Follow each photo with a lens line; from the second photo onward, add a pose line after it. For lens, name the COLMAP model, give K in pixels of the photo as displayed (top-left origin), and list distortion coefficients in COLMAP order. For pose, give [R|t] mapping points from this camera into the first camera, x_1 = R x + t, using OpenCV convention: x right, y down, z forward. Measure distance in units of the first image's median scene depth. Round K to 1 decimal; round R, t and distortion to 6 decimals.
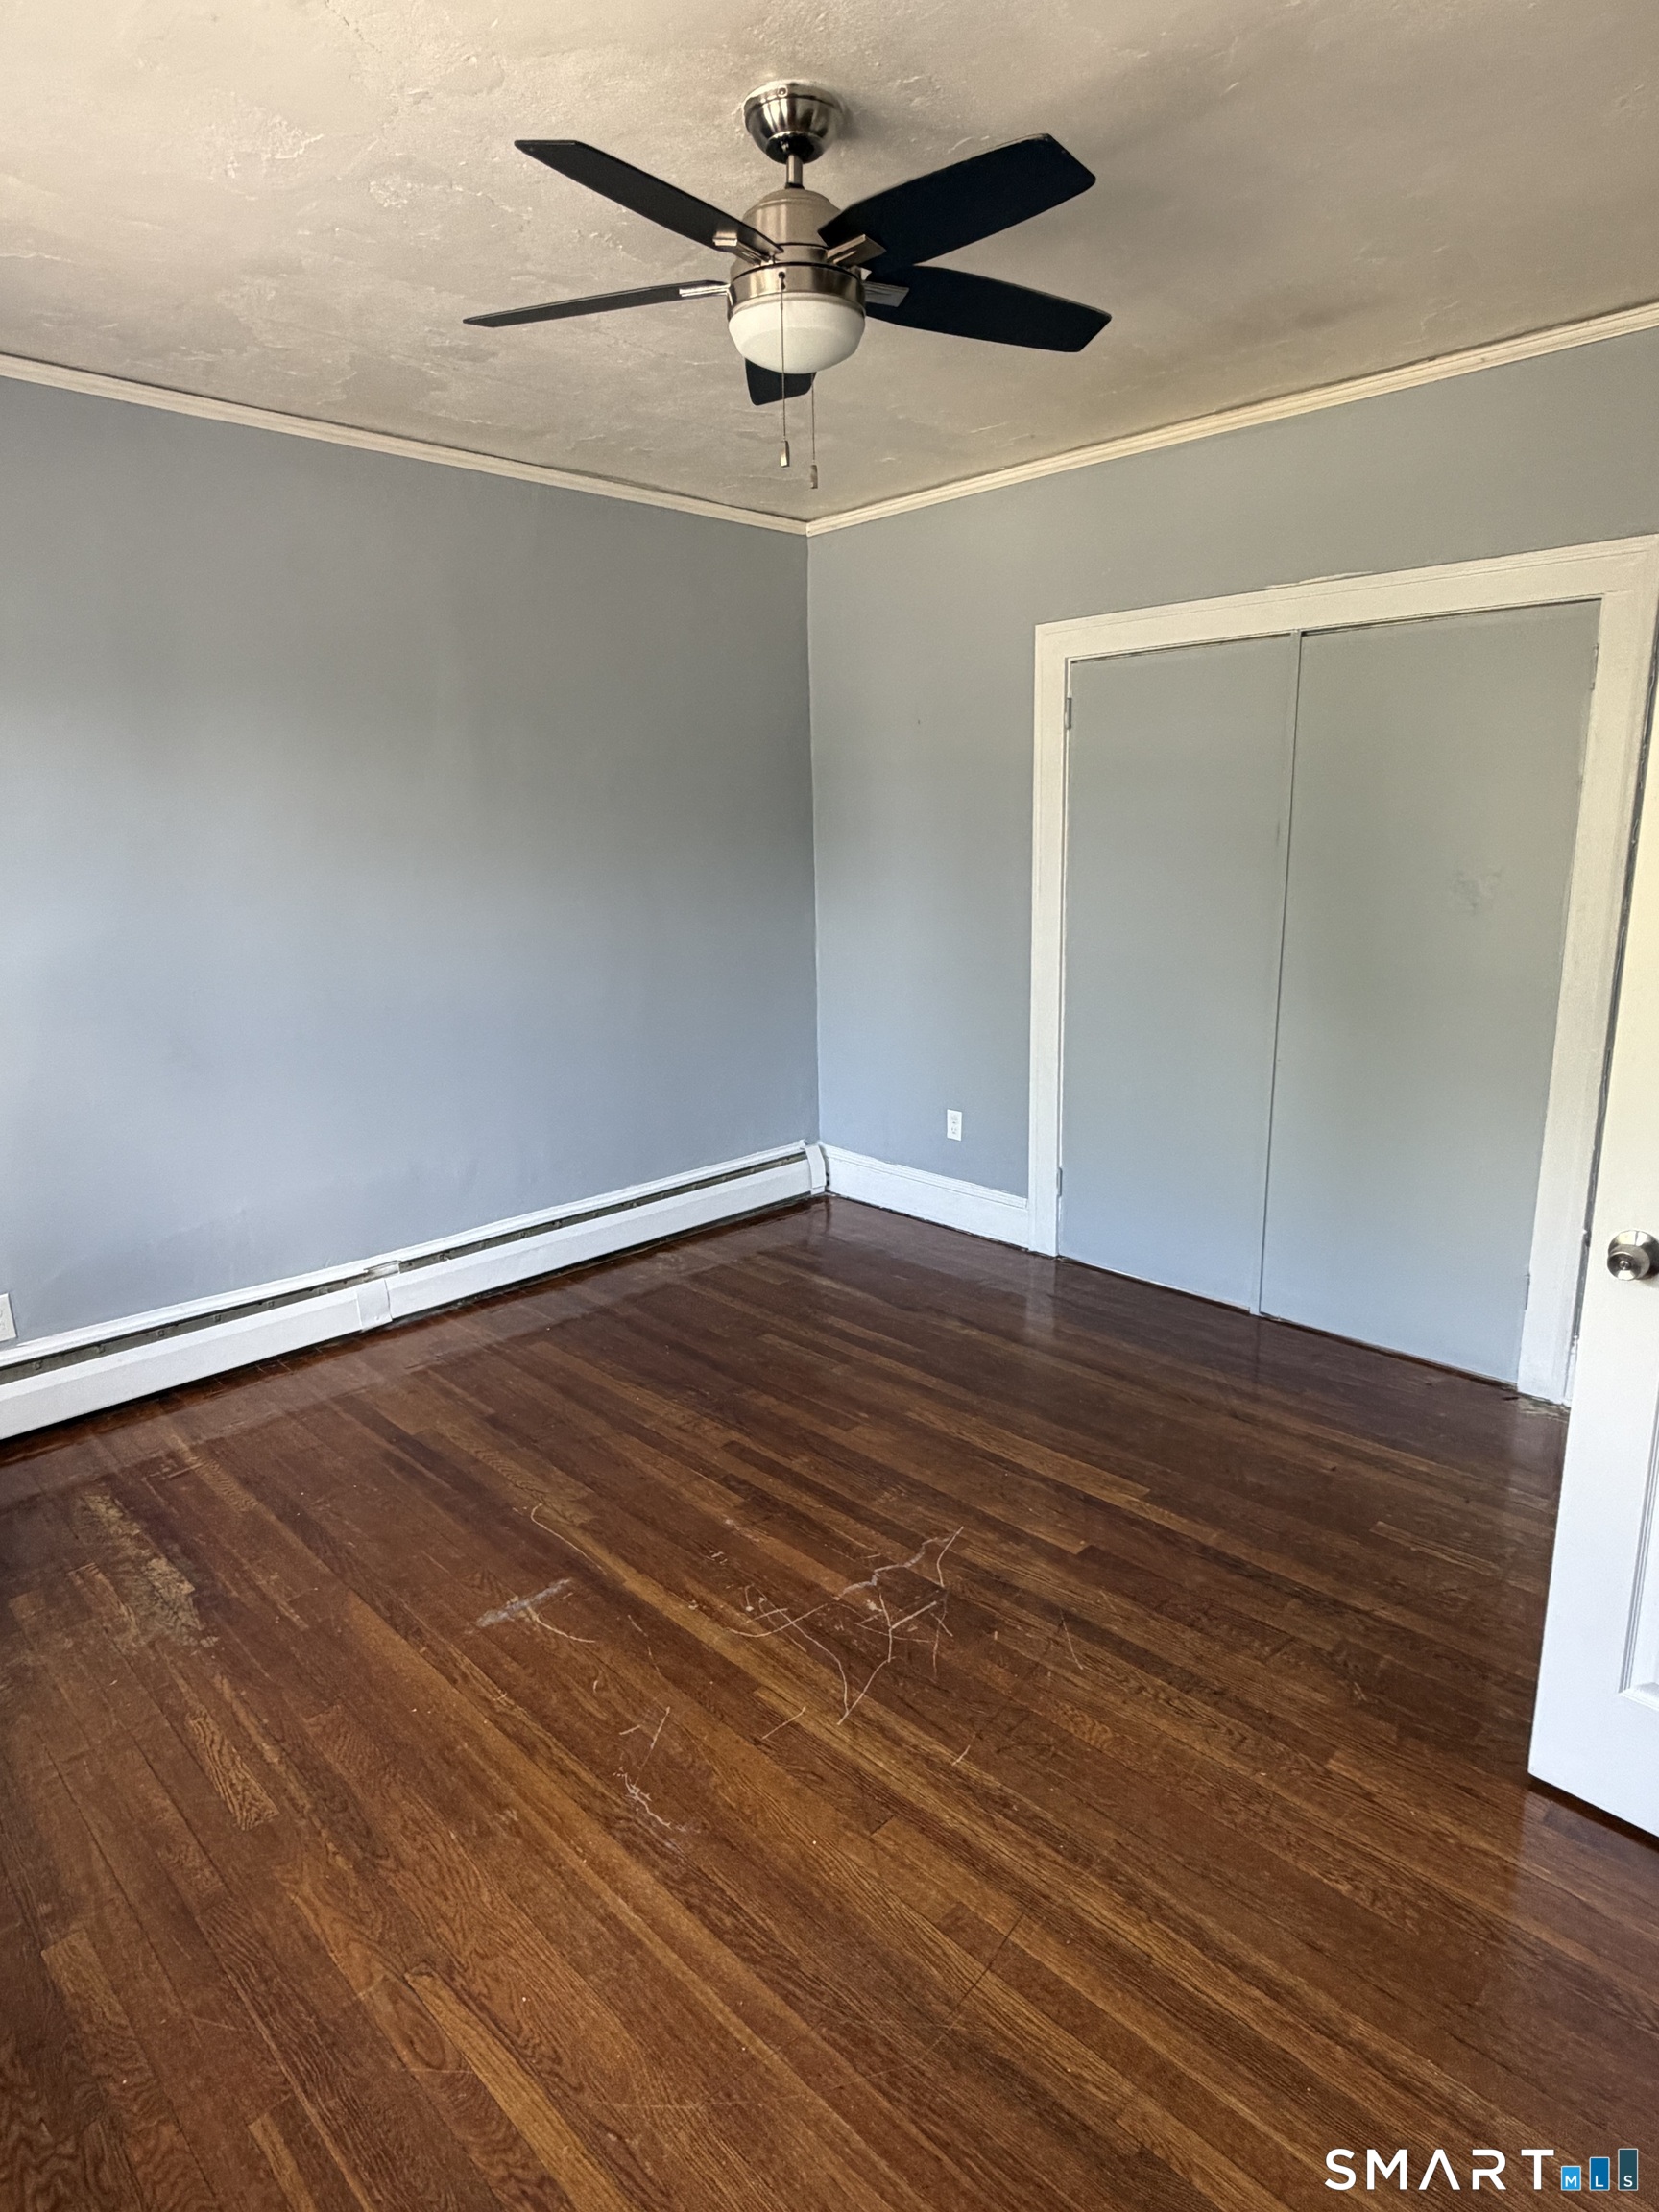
lens RADIAL K [[1256.5, 0, 829.5], [0, 1256.5, 1106.0], [0, 0, 1]] dist [-0.001210, 0.000489]
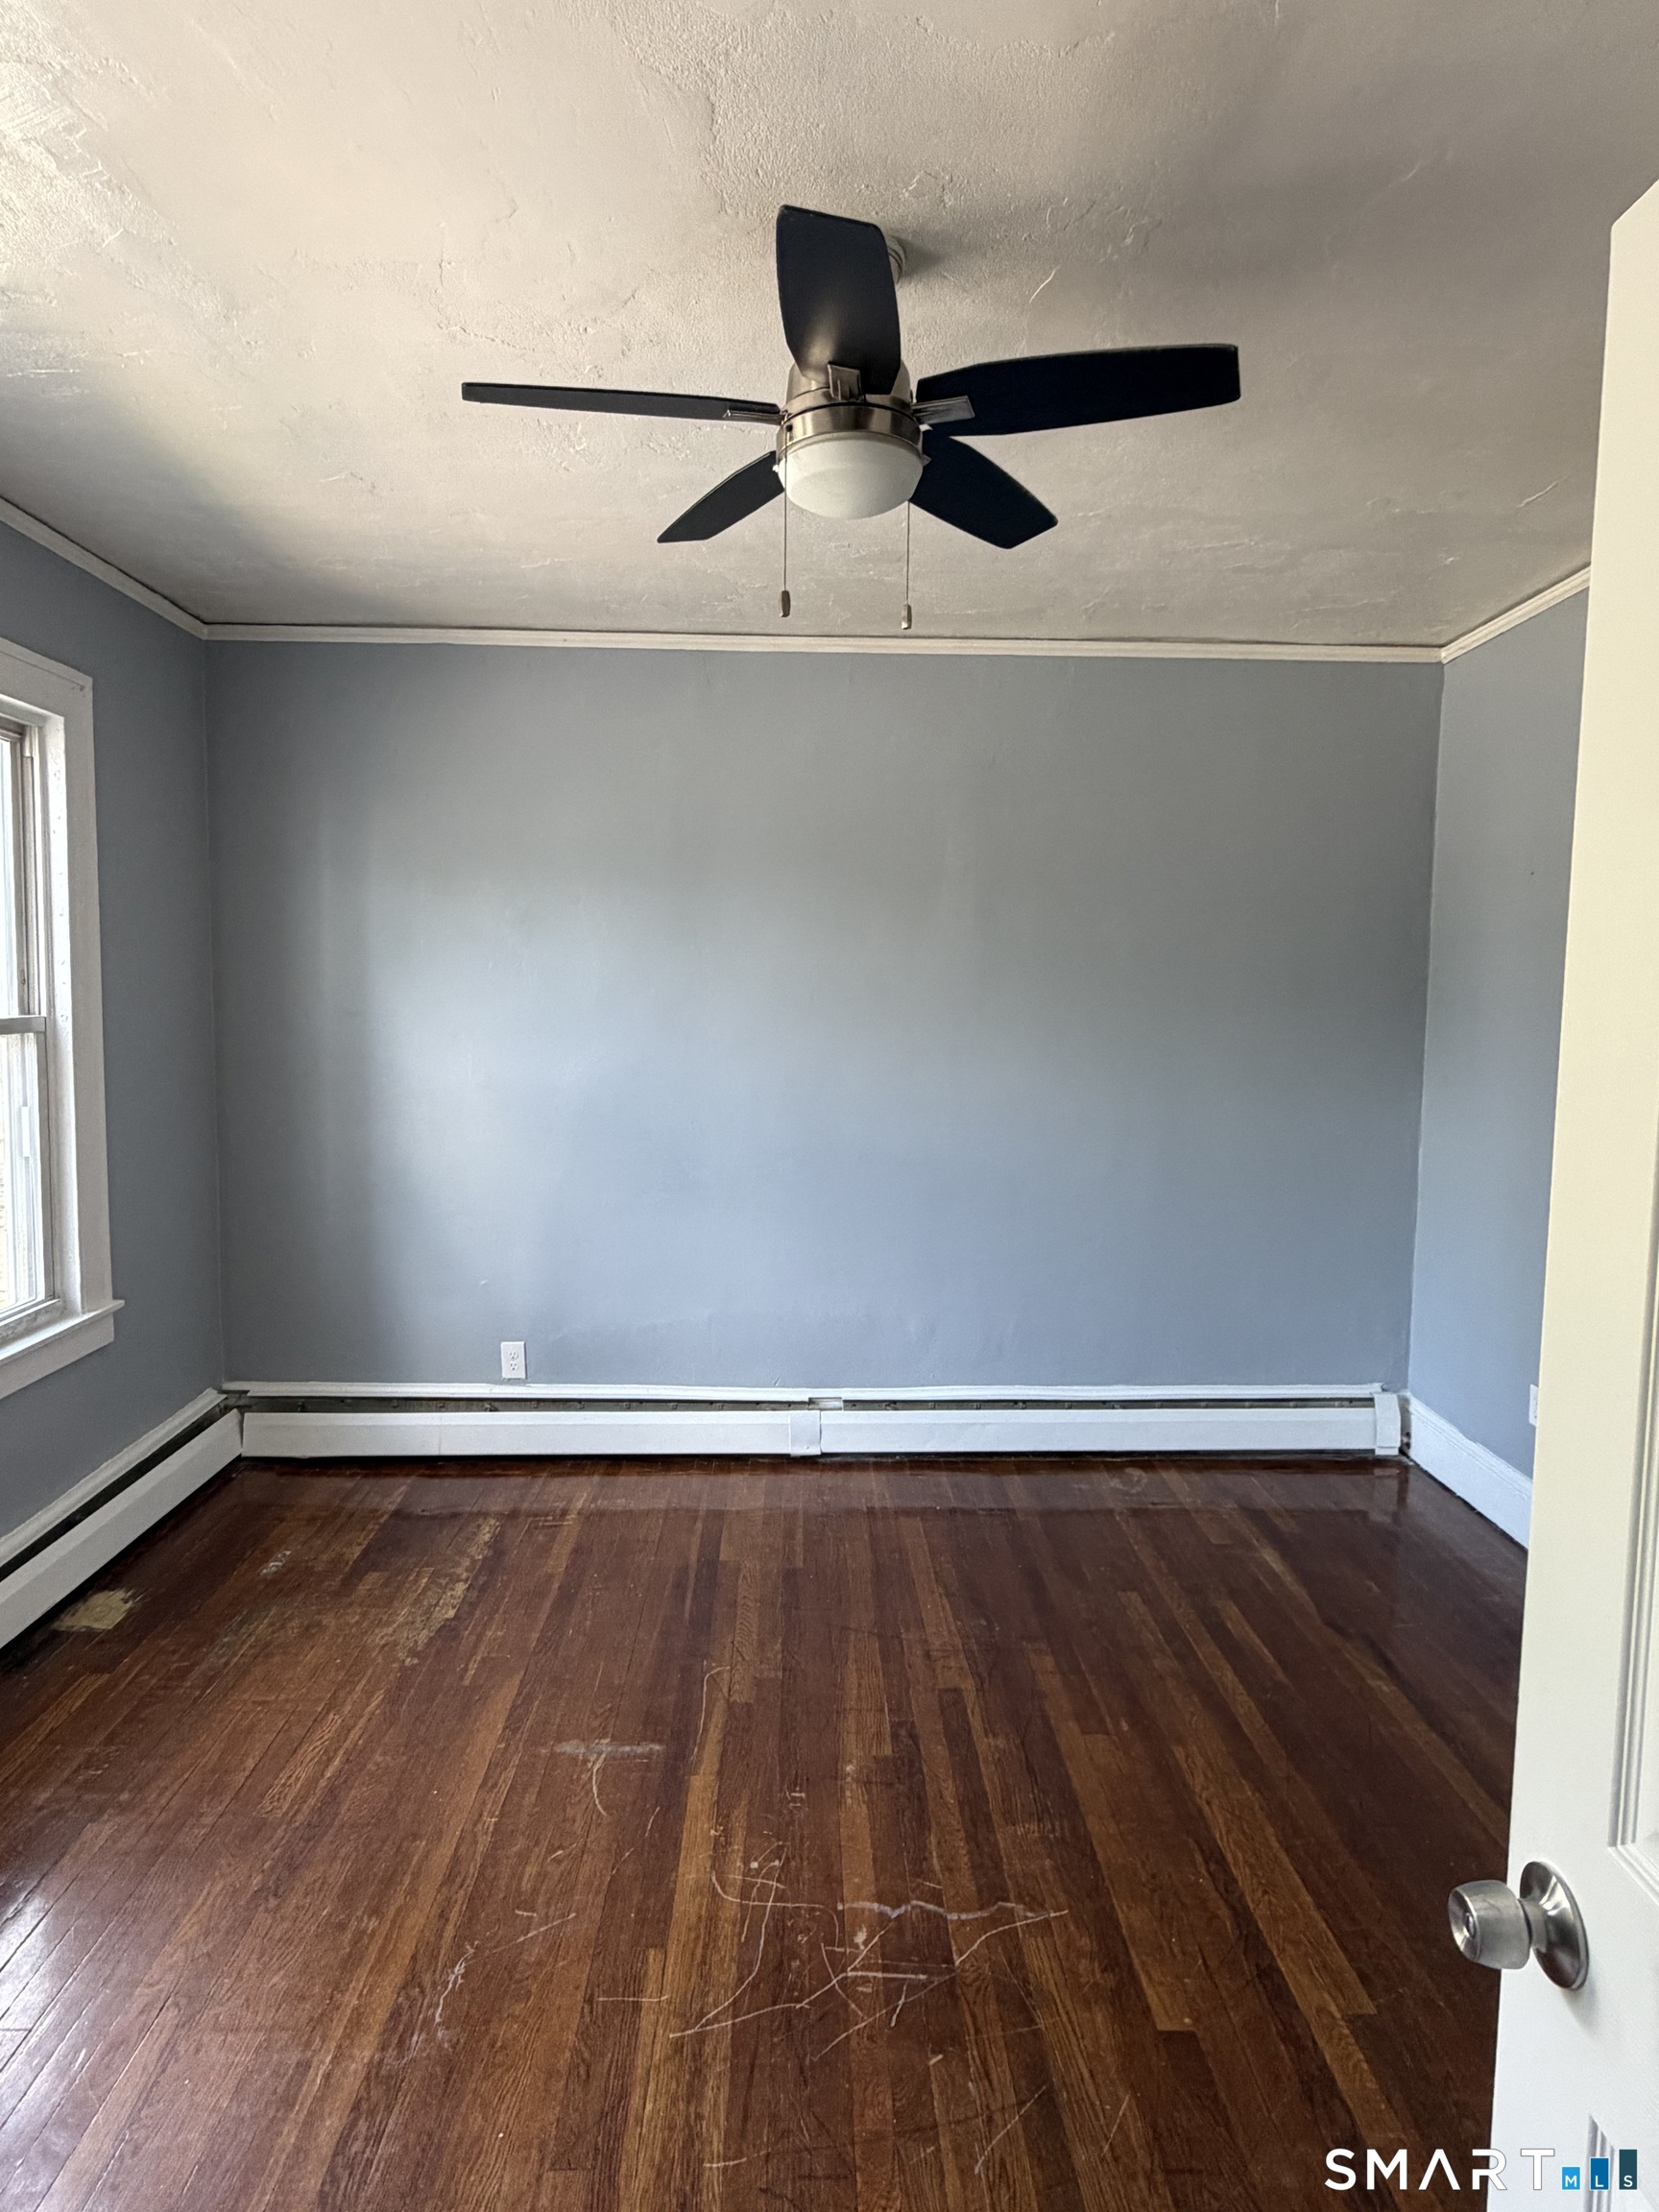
lens RADIAL K [[1256.5, 0, 829.5], [0, 1256.5, 1106.0], [0, 0, 1]] dist [-0.001210, 0.000489]
pose [[0.728120, 0.084605, -0.680208, 0.485770], [-0.174049, 0.982650, -0.064085, -0.066598], [0.662985, 0.165051, 0.730212, 0.287450]]
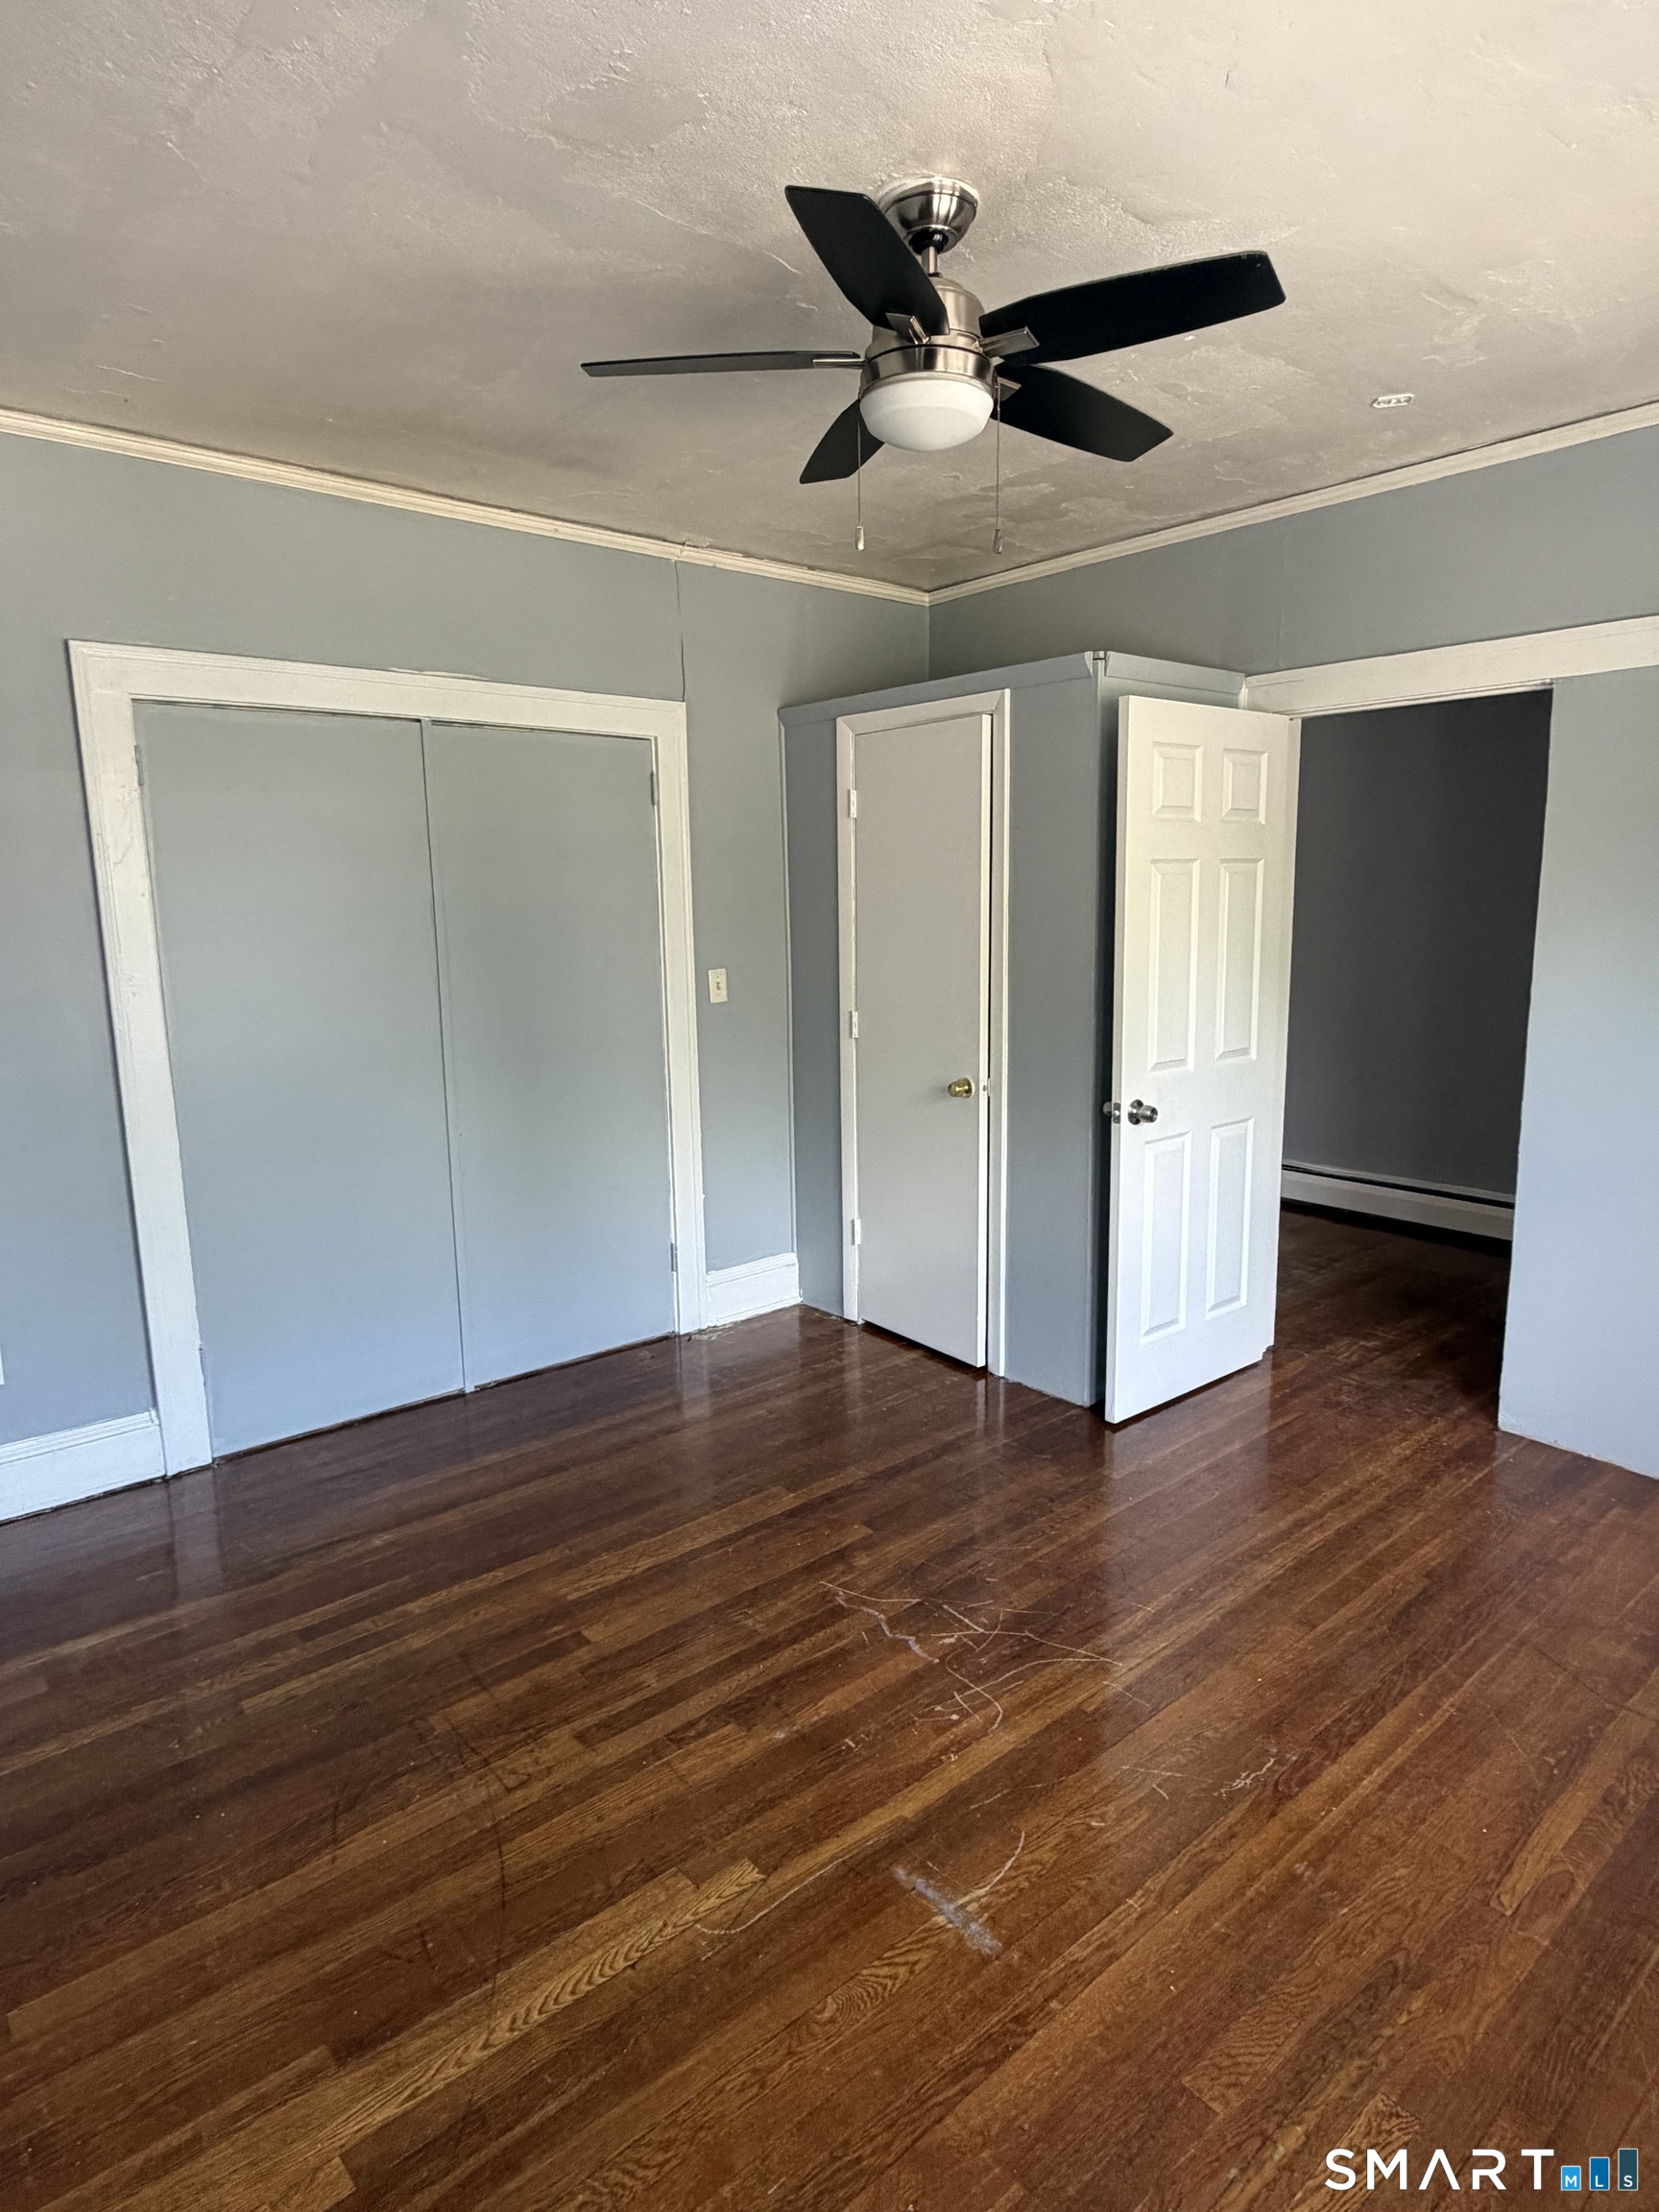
lens RADIAL K [[1262.1, 0, 829.5], [0, 1262.1, 1106.0], [0, 0, 1]] dist [-0.001739, -0.001079]
pose [[0.065698, -0.151207, 0.986316, -0.857185], [0.236006, 0.962762, 0.131876, -0.168198], [-0.969528, 0.224113, 0.098937, 0.831163]]
